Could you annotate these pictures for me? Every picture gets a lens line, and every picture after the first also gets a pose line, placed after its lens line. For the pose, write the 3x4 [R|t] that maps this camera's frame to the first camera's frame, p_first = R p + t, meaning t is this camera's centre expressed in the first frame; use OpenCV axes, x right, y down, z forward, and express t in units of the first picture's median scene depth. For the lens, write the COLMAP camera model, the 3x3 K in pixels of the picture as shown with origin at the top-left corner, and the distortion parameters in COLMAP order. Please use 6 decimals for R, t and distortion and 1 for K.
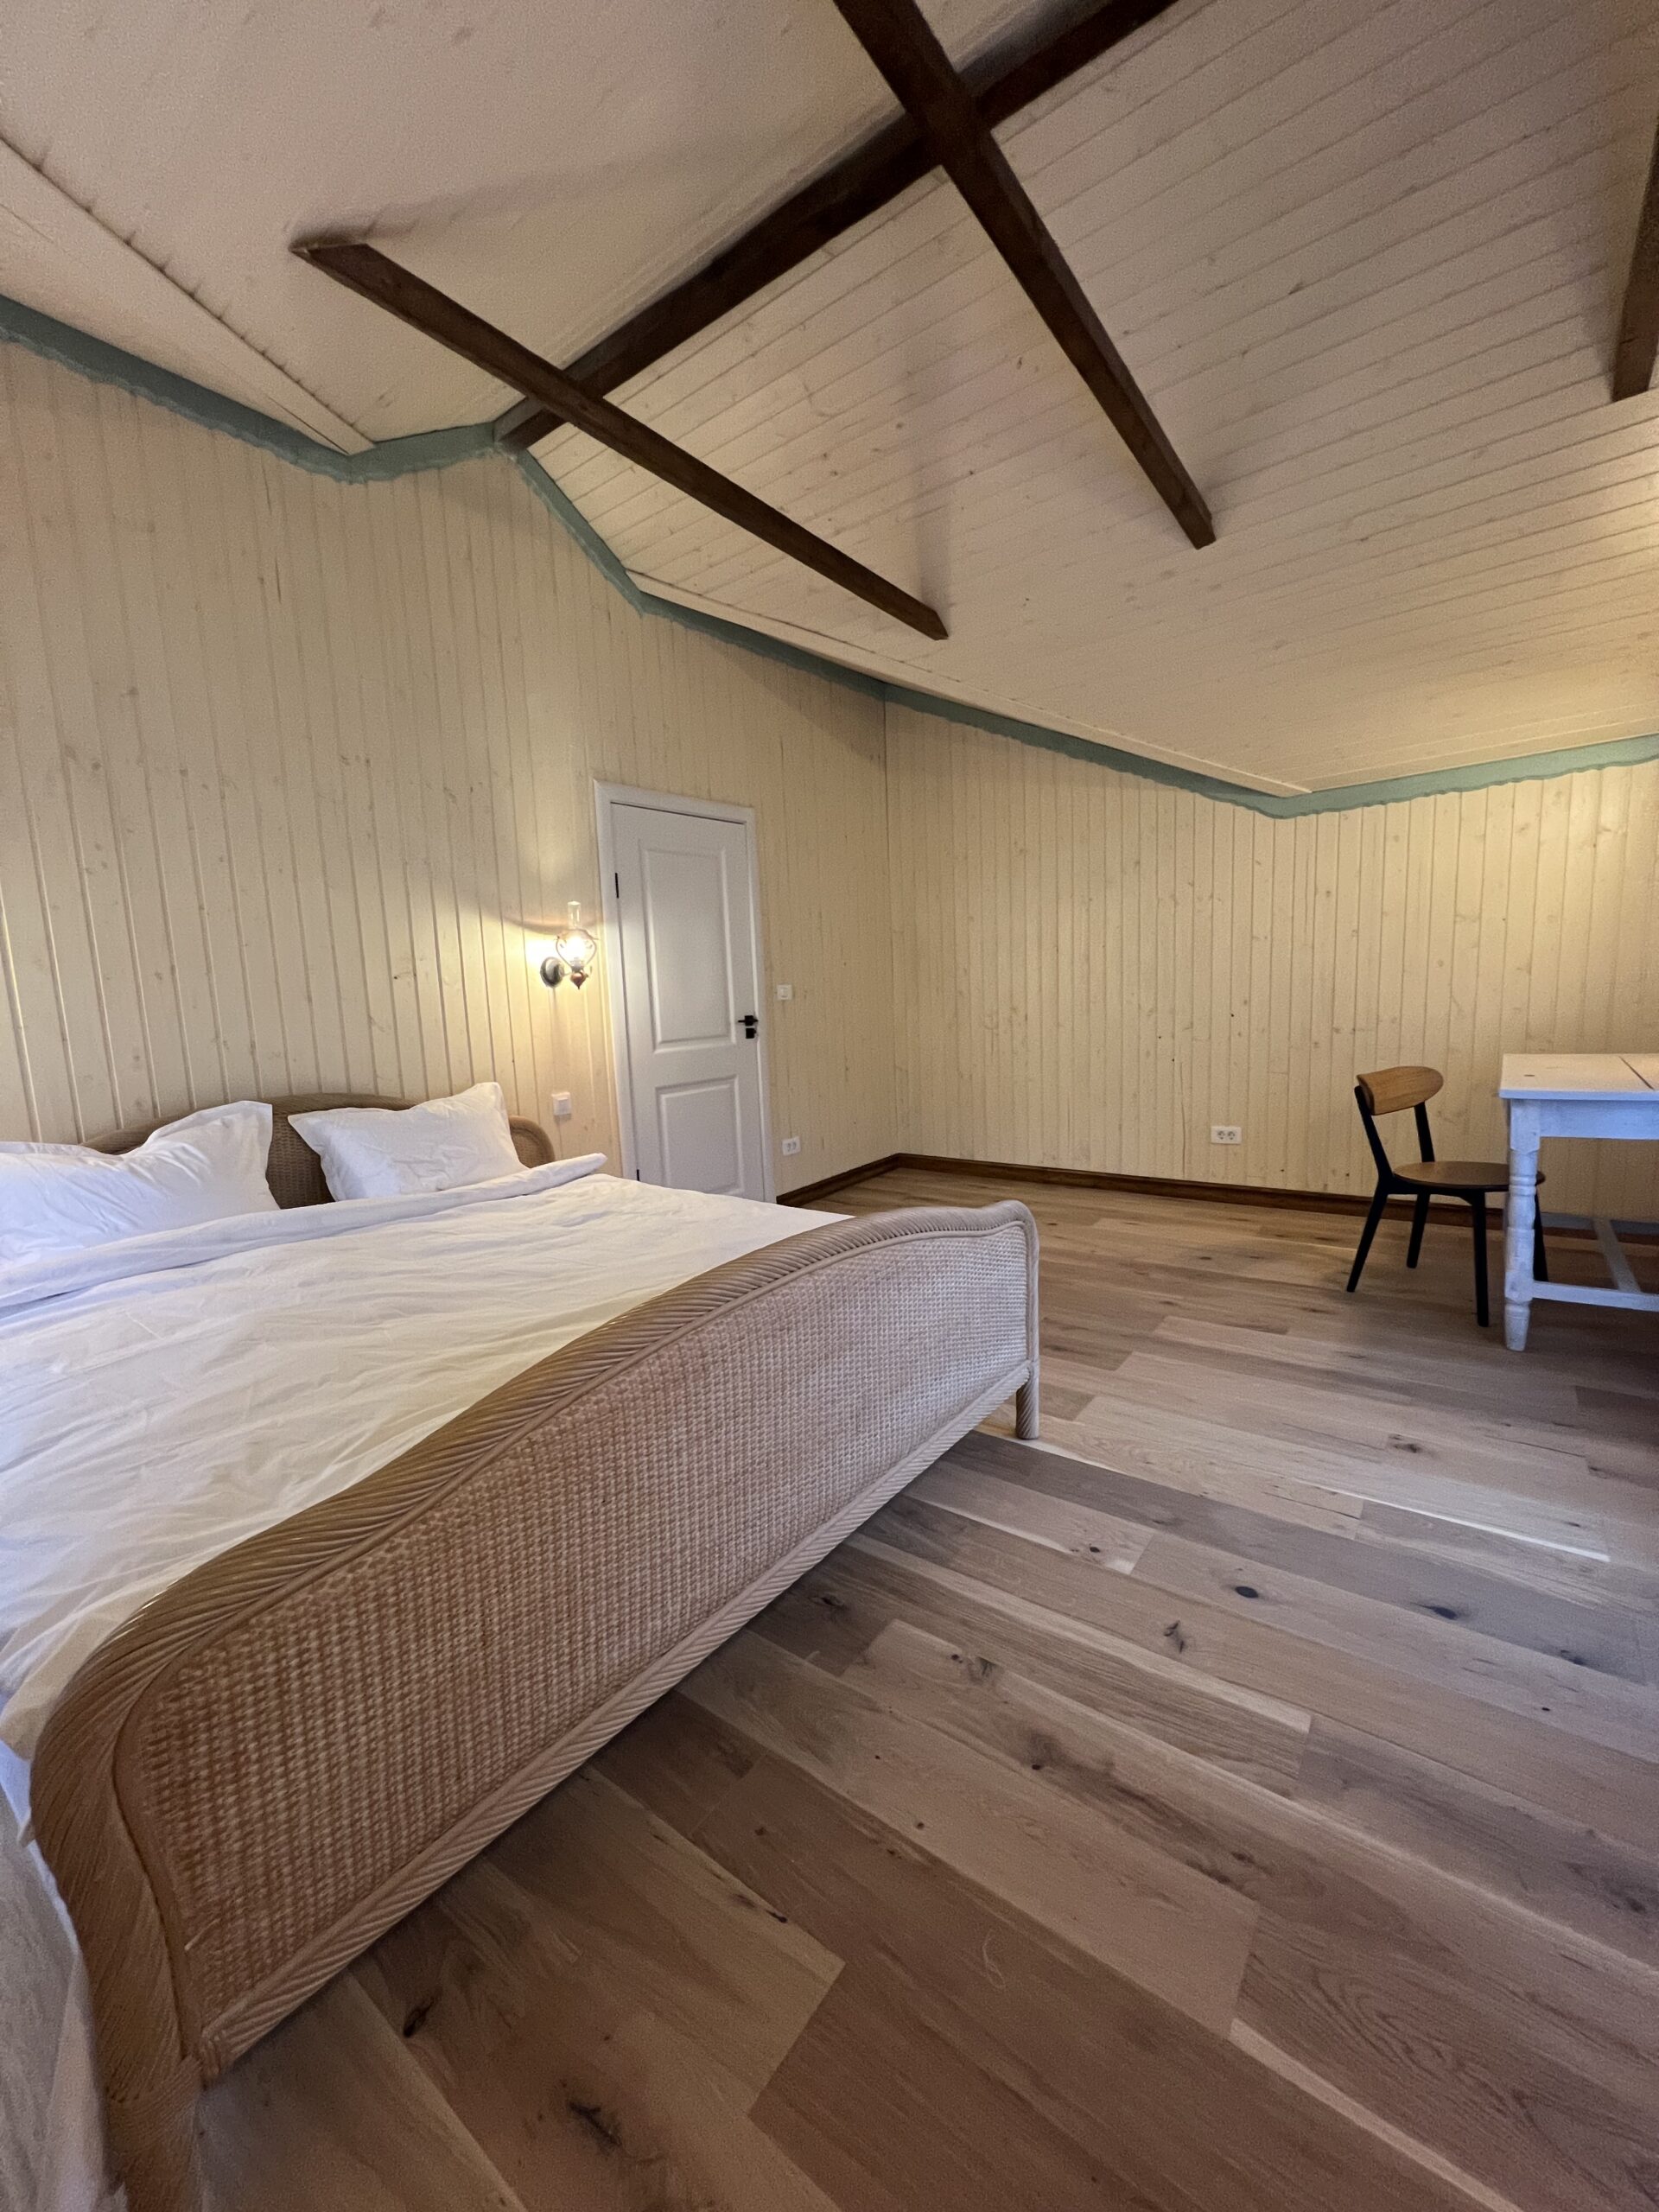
lens RADIAL K [[871.9, 0, 829.5], [0, 871.9, 1106.0], [0, 0, 1]] dist [-0.001034, -0.000001]
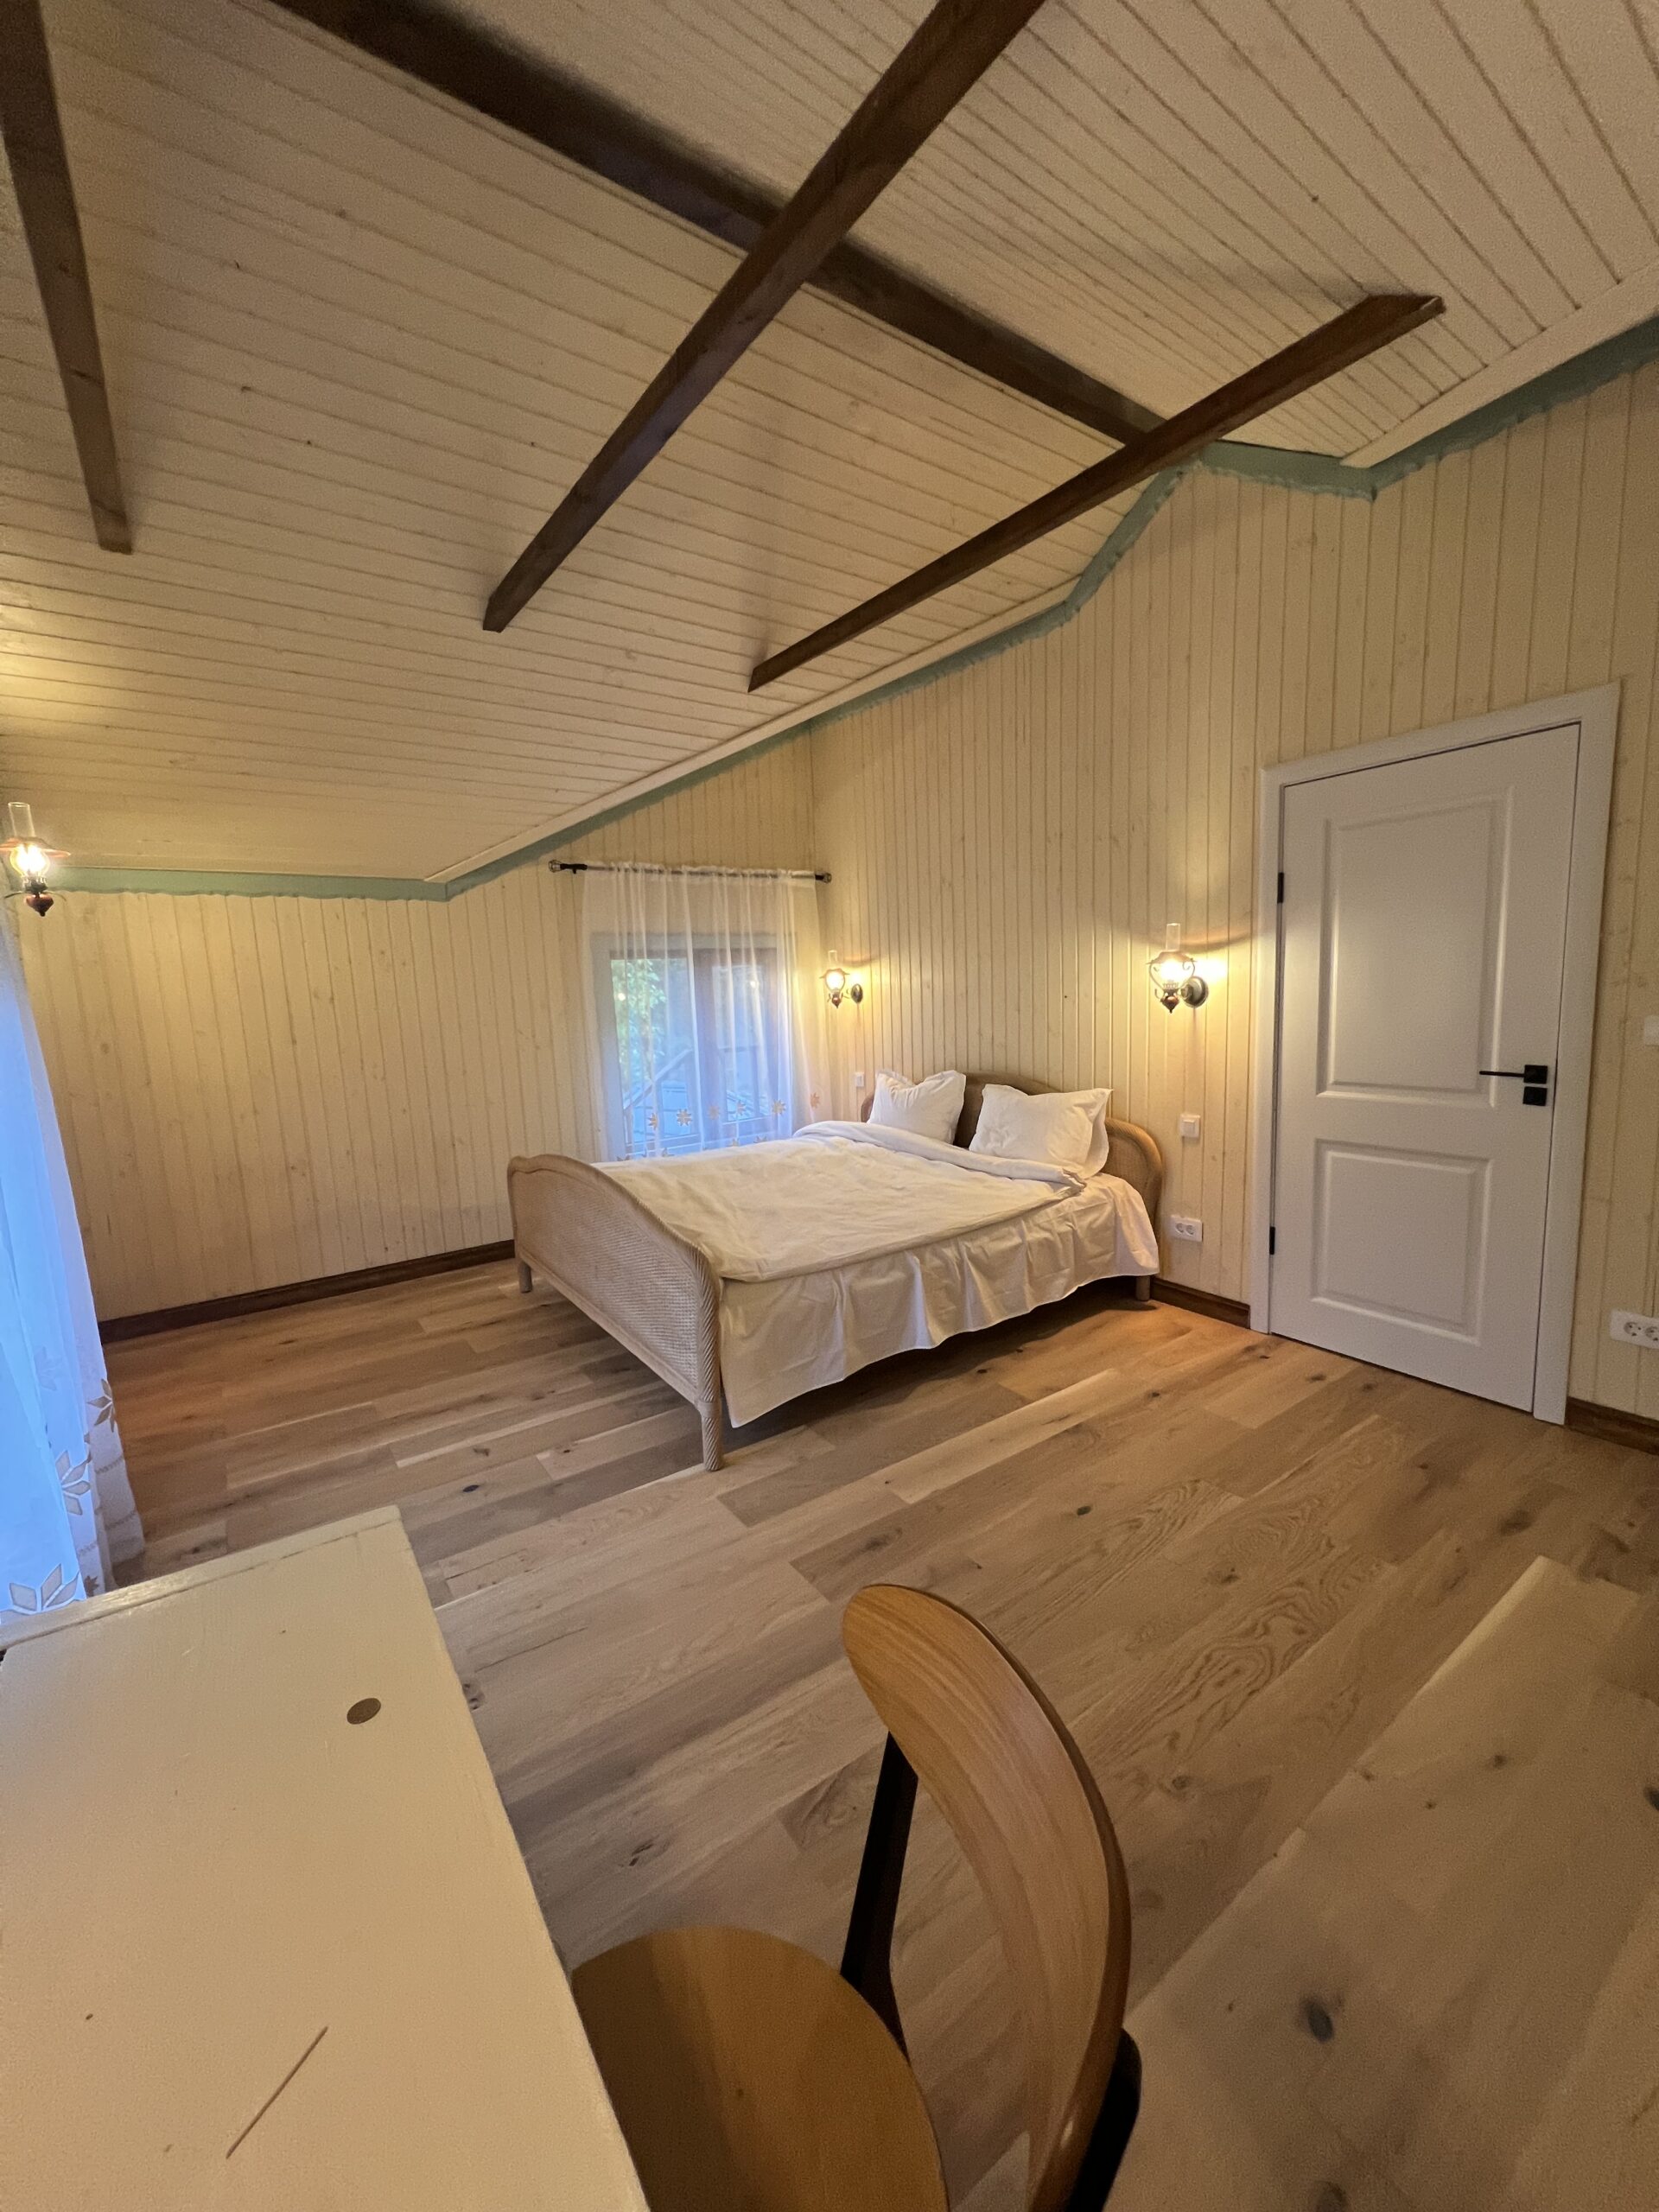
lens RADIAL K [[881.4, 0, 829.5], [0, 881.4, 1106.0], [0, 0, 1]] dist [-0.001915, -0.000225]
pose [[-0.303046, 0.181558, -0.935521, 0.849610], [-0.076456, 0.973887, 0.213771, -0.236603], [0.949904, 0.136309, -0.281251, 1.030470]]
